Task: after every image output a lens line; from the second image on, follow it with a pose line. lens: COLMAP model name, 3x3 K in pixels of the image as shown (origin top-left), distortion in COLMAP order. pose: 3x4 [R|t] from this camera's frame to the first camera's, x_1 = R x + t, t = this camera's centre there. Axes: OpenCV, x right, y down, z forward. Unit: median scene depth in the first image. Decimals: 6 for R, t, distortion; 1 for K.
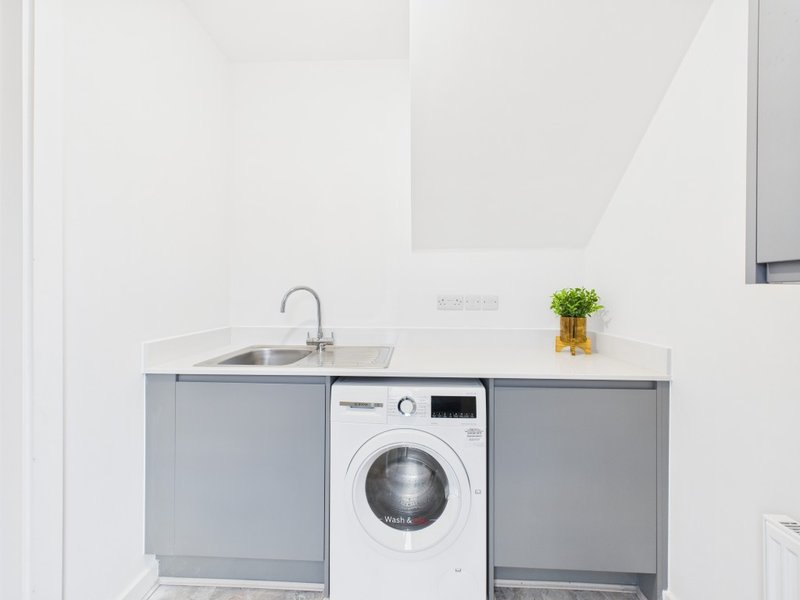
lens RADIAL K [[322.3, 0, 399.3], [0, 322.3, 289.1], [0, 0, 1]] dist [-0.001259, -0.000023]
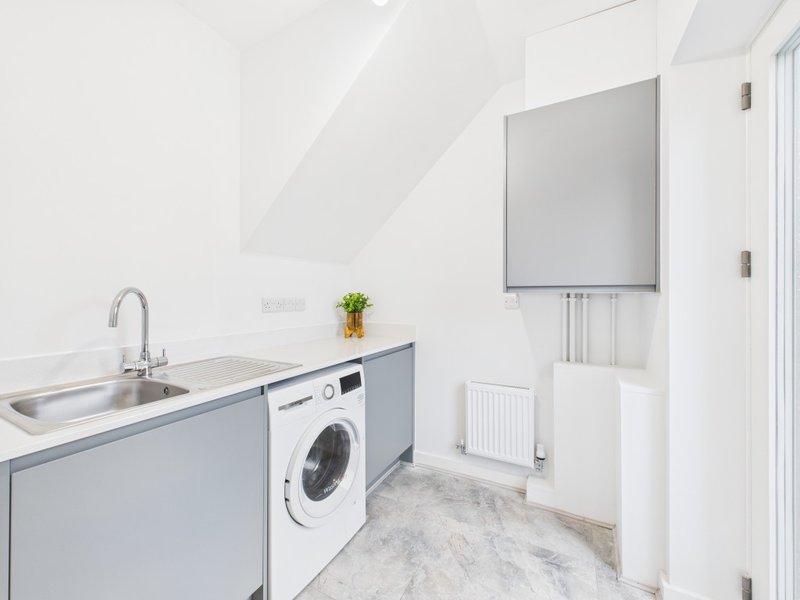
lens RADIAL K [[322.3, 0, 399.3], [0, 322.3, 289.1], [0, 0, 1]] dist [-0.001259, -0.000023]
pose [[0.427562, 0.018757, 0.903791, -0.902819], [-0.006414, 0.999822, -0.017716, 0.005292], [-0.903963, 0.001778, 0.427606, 0.244442]]
